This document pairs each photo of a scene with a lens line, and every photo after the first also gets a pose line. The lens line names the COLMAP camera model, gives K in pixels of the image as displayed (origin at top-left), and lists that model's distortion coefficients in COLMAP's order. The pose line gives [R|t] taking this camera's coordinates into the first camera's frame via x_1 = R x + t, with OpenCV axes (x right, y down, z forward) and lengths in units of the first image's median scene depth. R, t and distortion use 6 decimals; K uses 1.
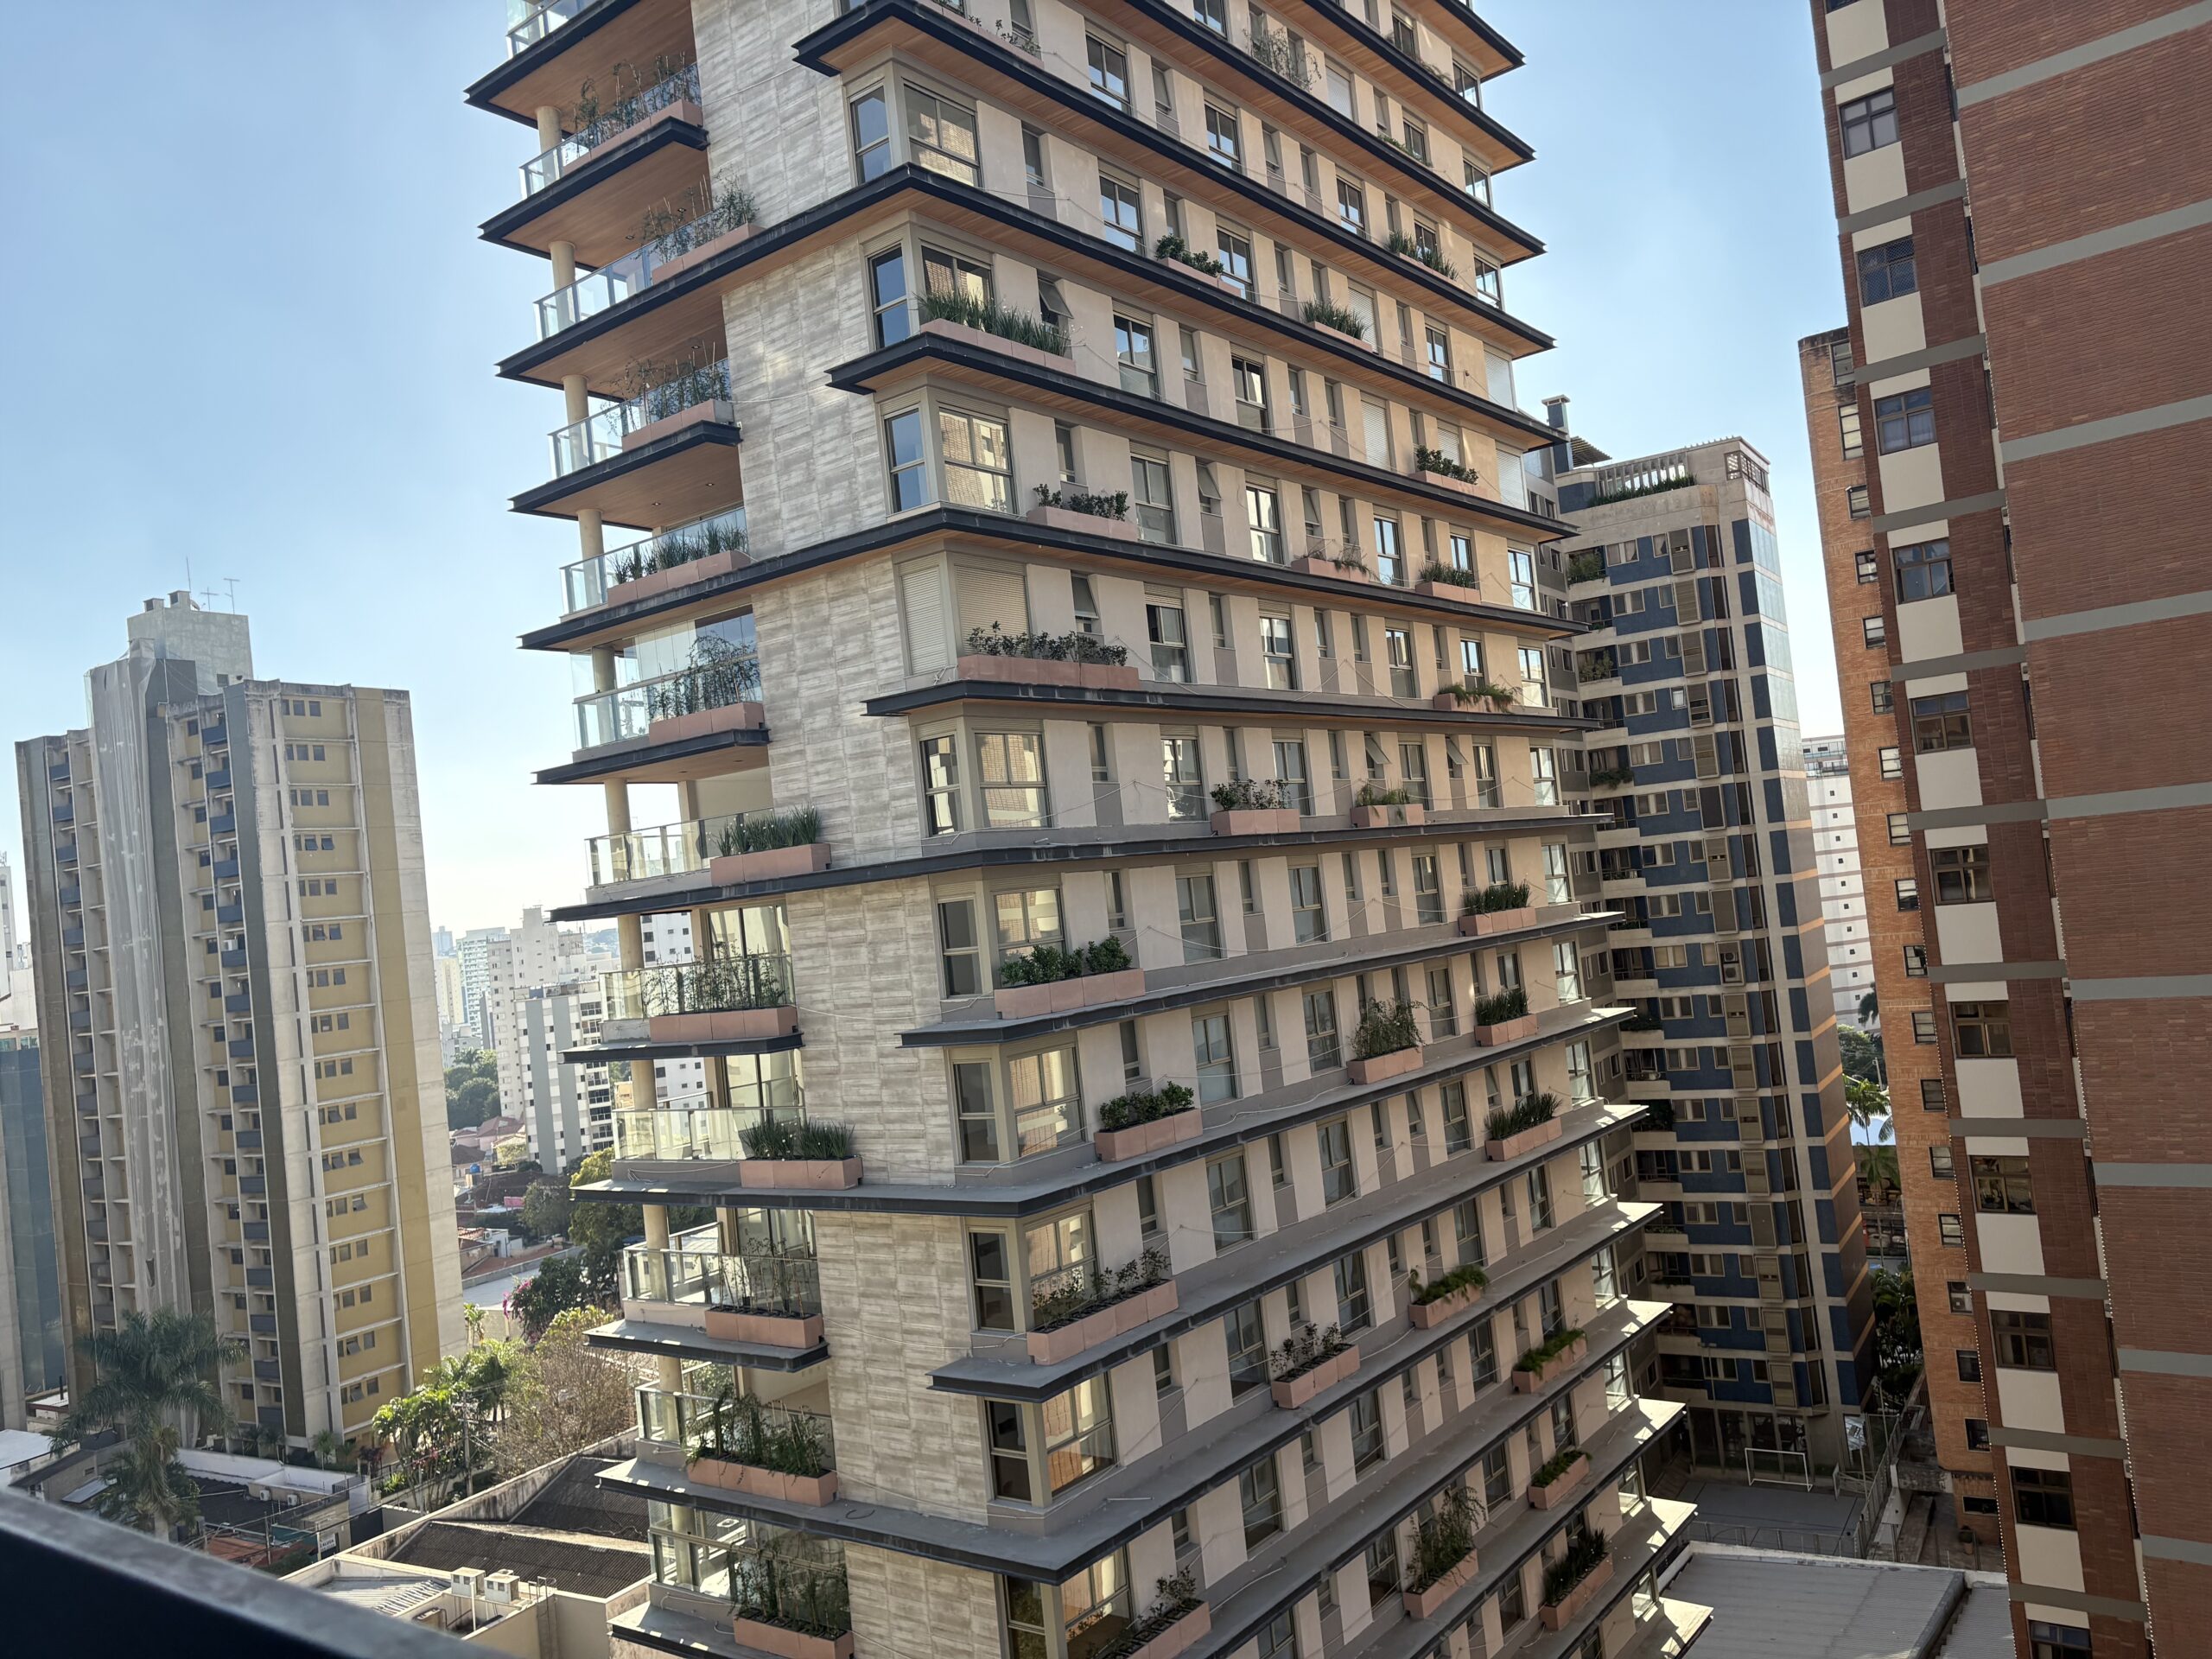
lens RADIAL K [[1673.7, 0, 1108.5], [0, 1673.7, 839.0], [0, 0, 1]] dist [0.034101, -0.025473]
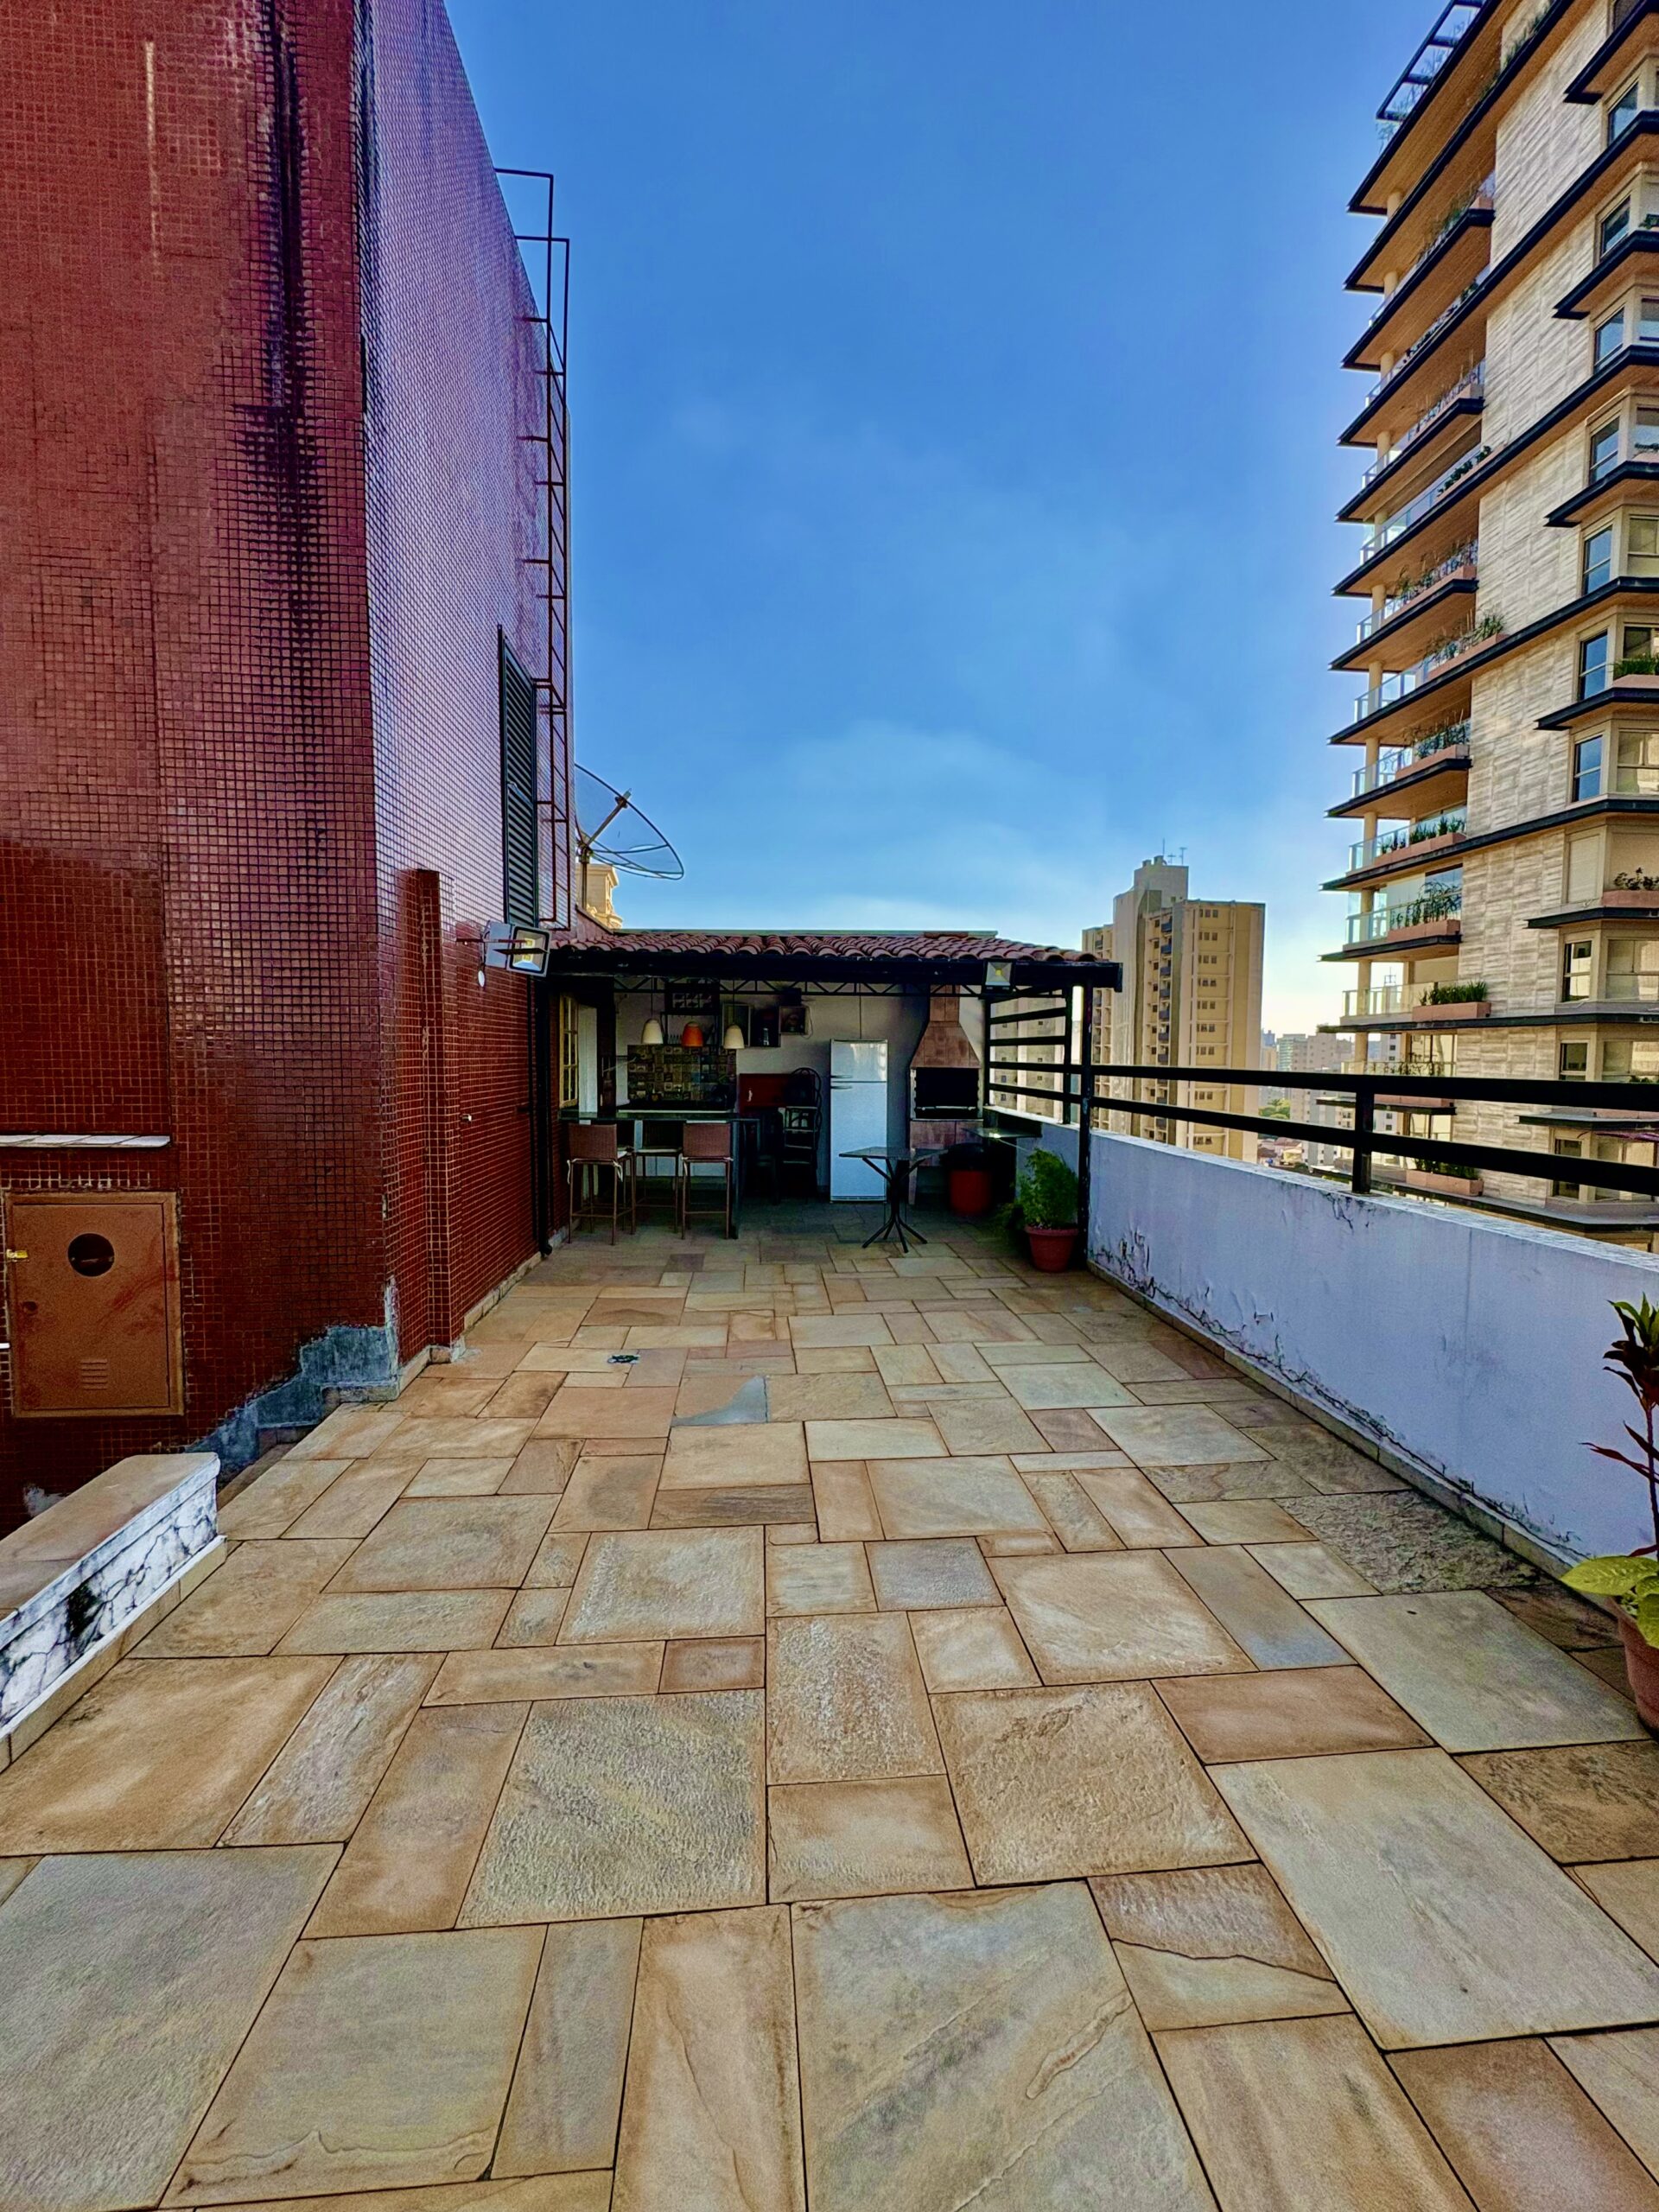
lens RADIAL K [[877.8, 0, 831.7], [0, 877.8, 1115.4], [0, 0, 1]] dist [-0.002380, 0.000529]
pose [[0.665424, 0.158373, -0.729472, 0.061033], [-0.045254, 0.983996, 0.172351, -0.007780], [0.745093, -0.081675, 0.661941, -0.127416]]
